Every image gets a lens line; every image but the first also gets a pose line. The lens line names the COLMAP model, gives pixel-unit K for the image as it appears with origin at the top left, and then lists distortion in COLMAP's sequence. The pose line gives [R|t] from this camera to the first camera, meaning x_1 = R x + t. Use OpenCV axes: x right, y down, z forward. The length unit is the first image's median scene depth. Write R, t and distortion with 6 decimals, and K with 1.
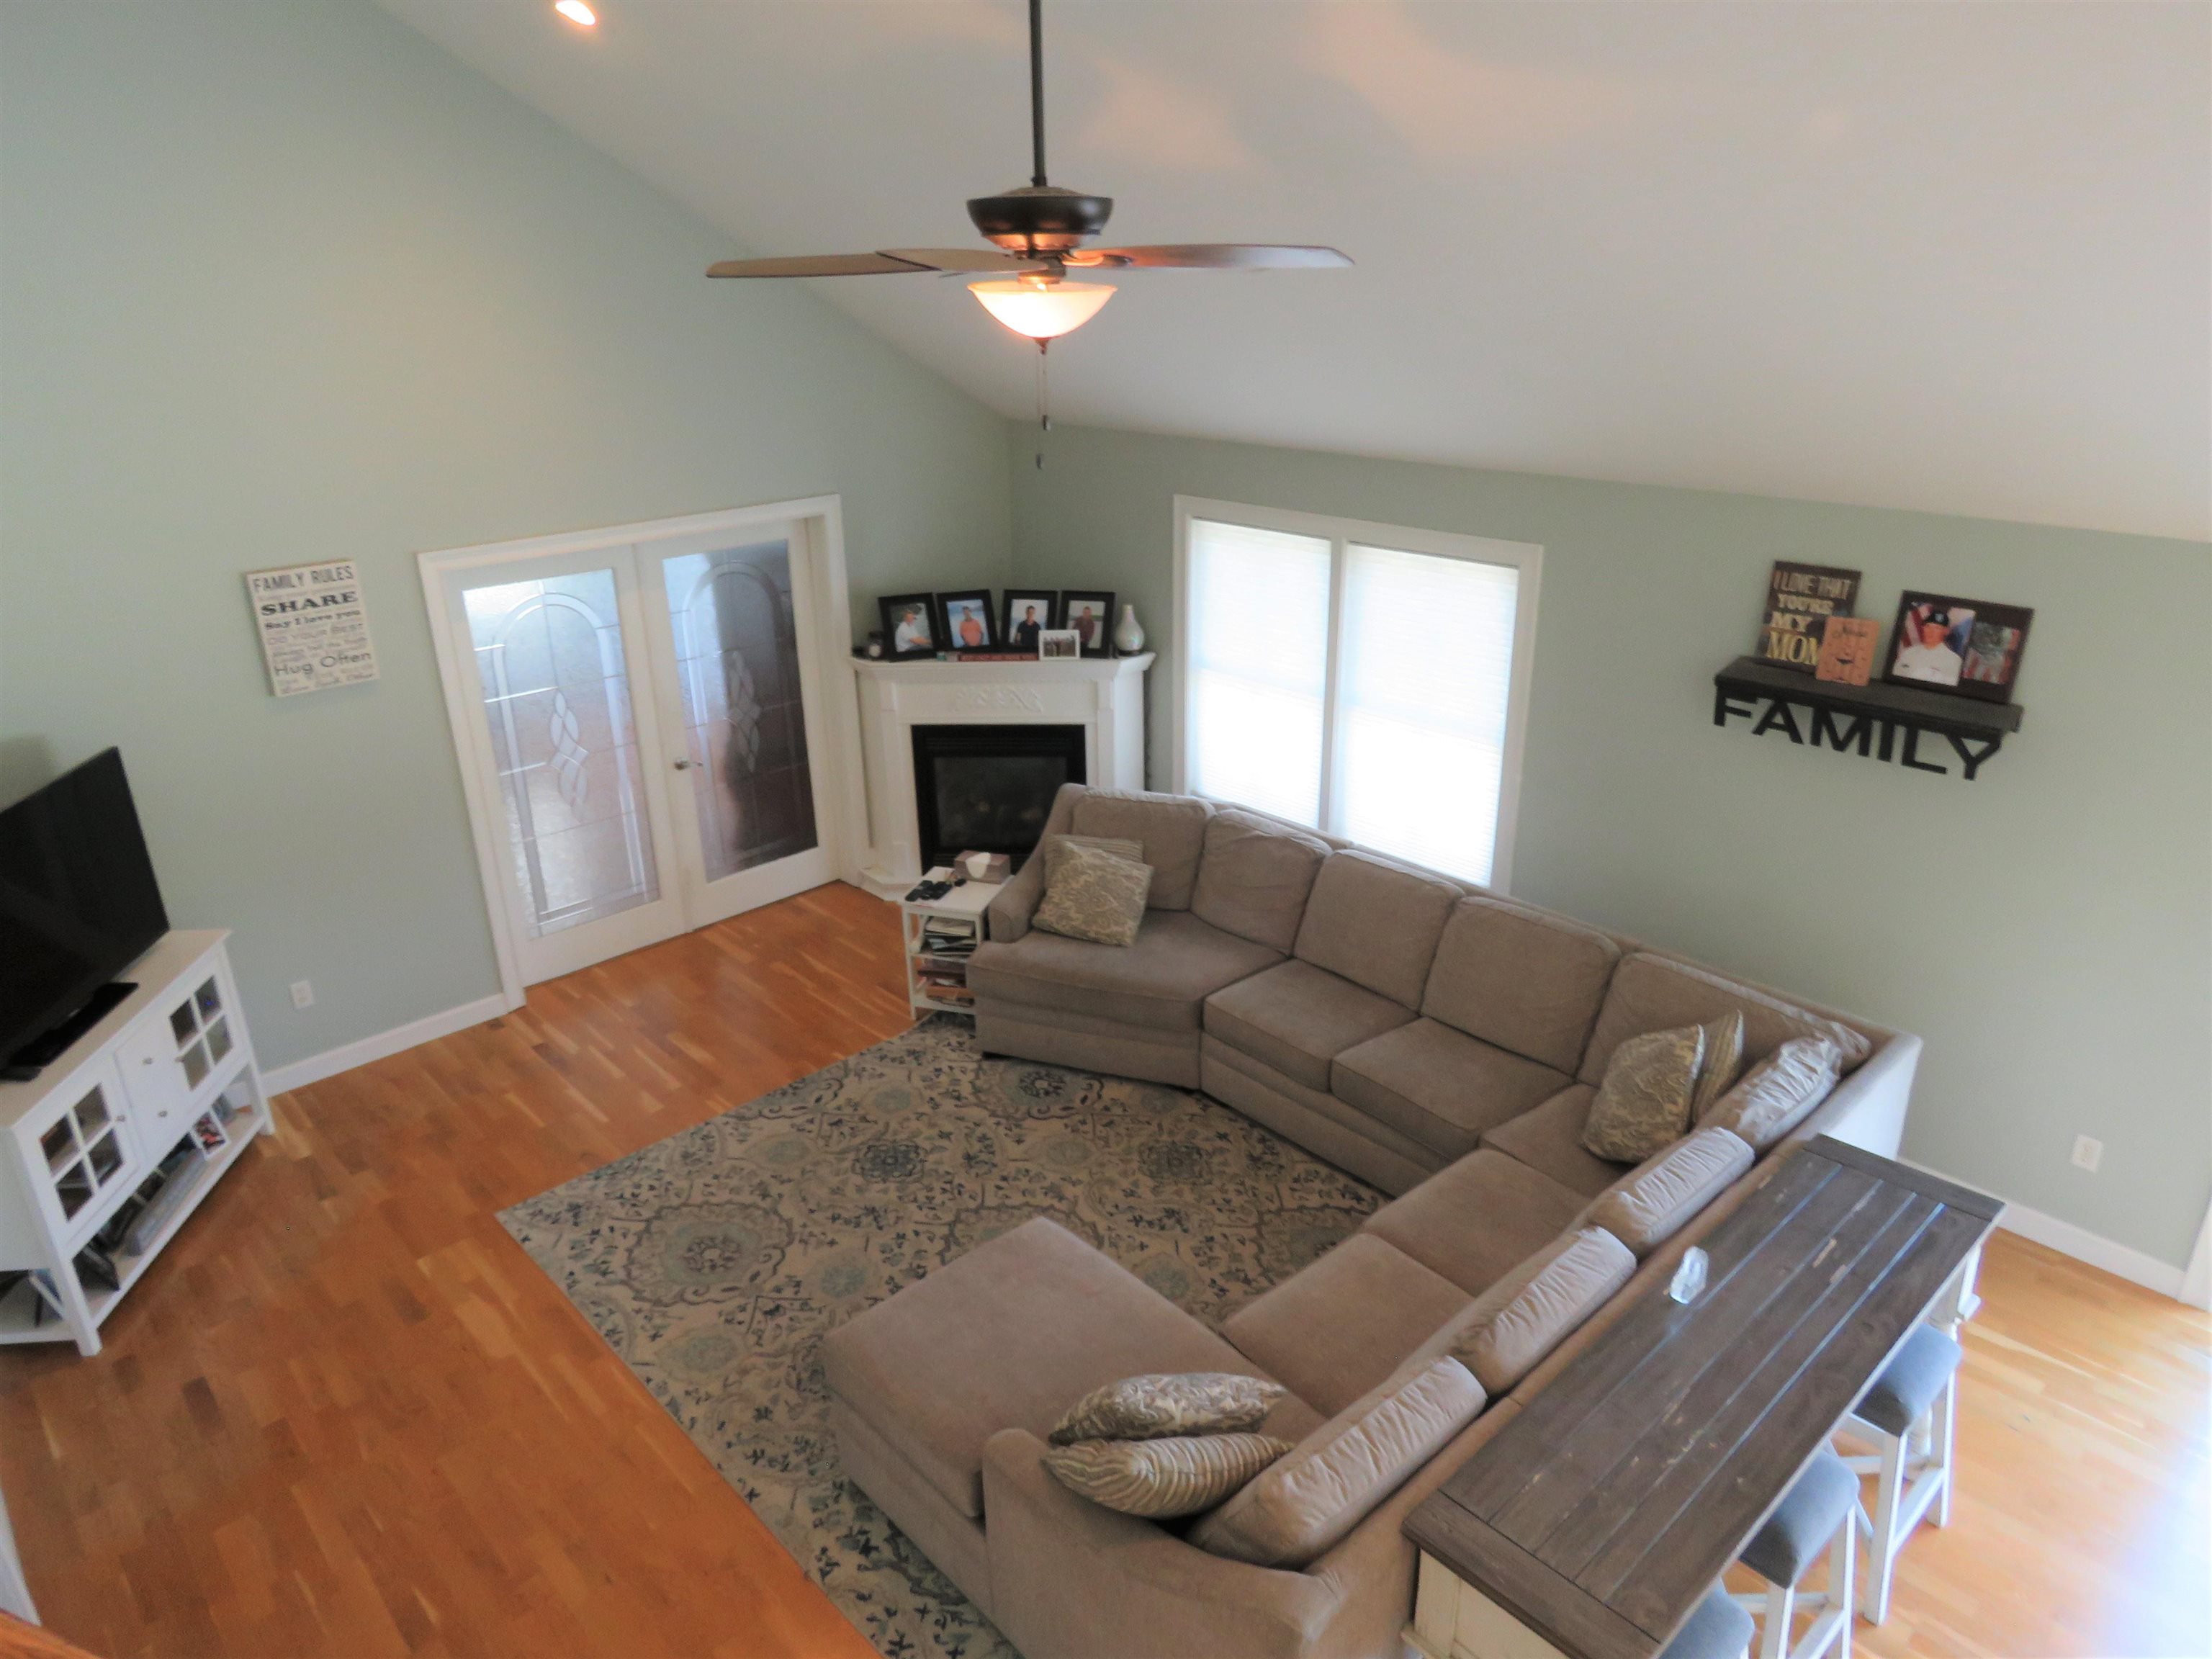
lens RADIAL K [[1417.4, 0, 1100.5], [0, 1417.4, 827.2], [0, 0, 1]] dist [-0.004817, 0.002552]
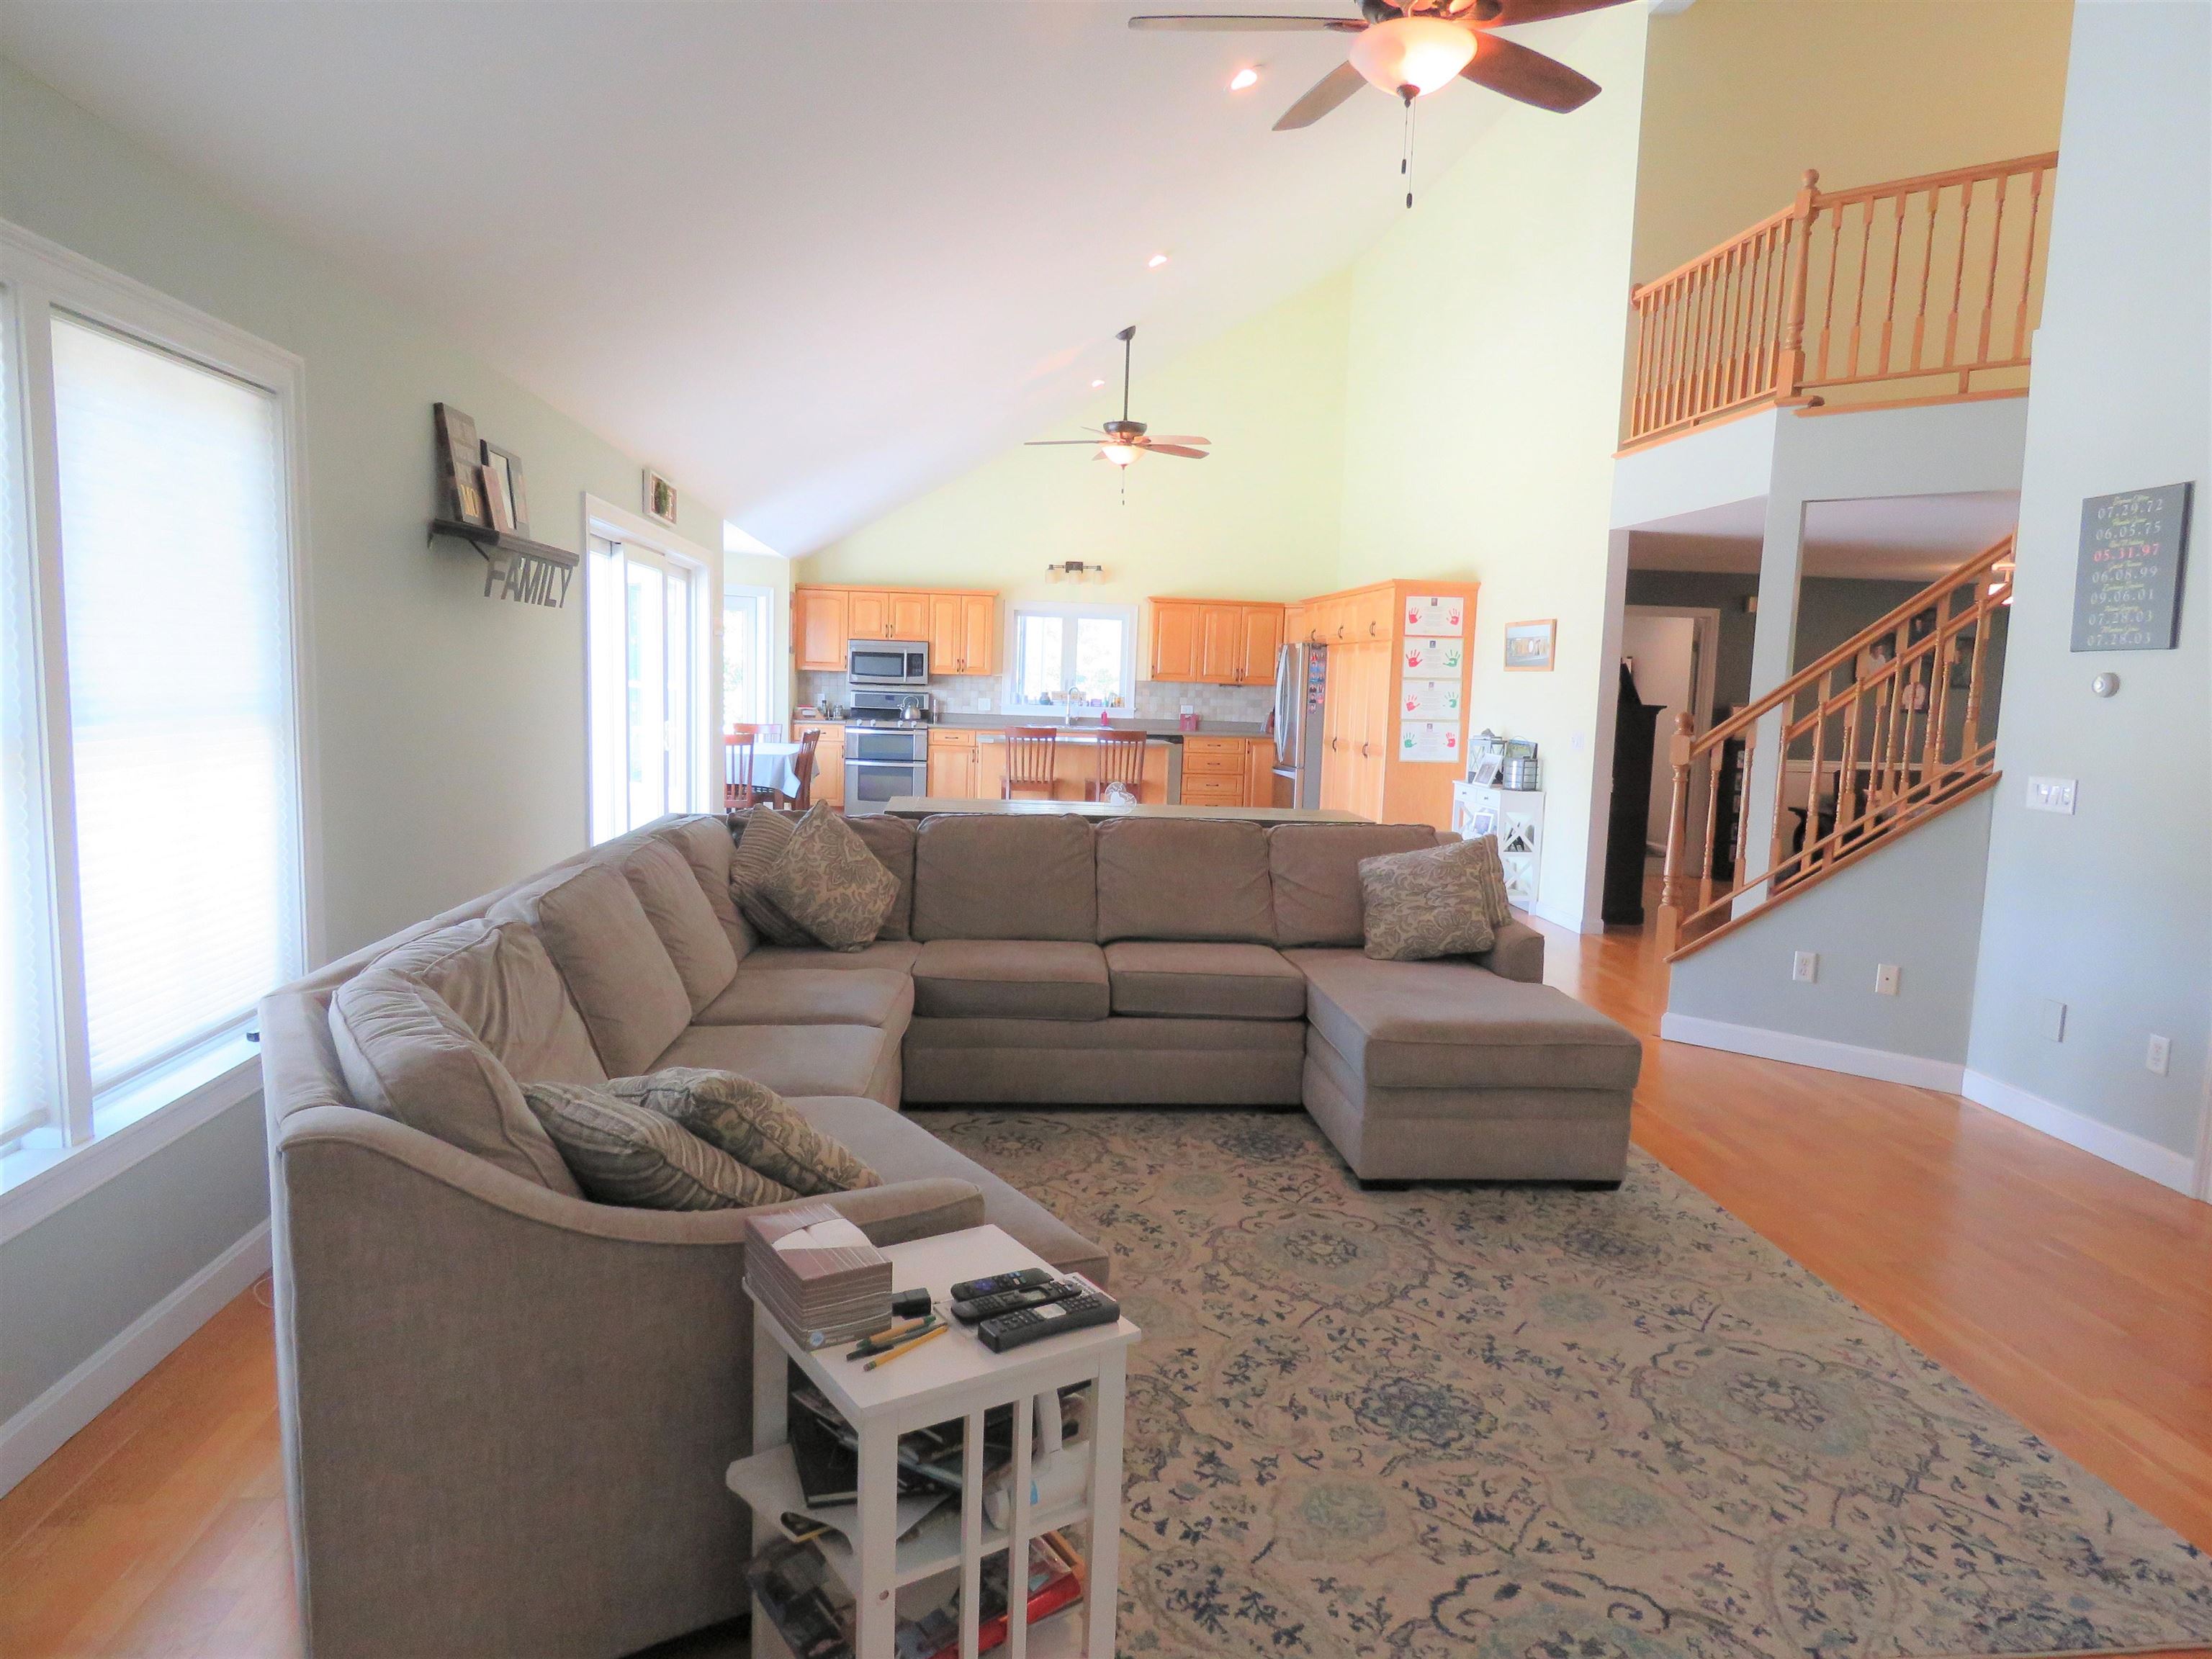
lens RADIAL K [[1417.4, 0, 1107.3], [0, 1417.4, 829.2], [0, 0, 1]] dist [-0.004817, 0.002552]
pose [[-0.794003, -0.081380, 0.602442, -0.361194], [0.203432, 0.898295, 0.389463, -0.187941], [-0.572865, 0.431790, -0.696694, 1.364803]]
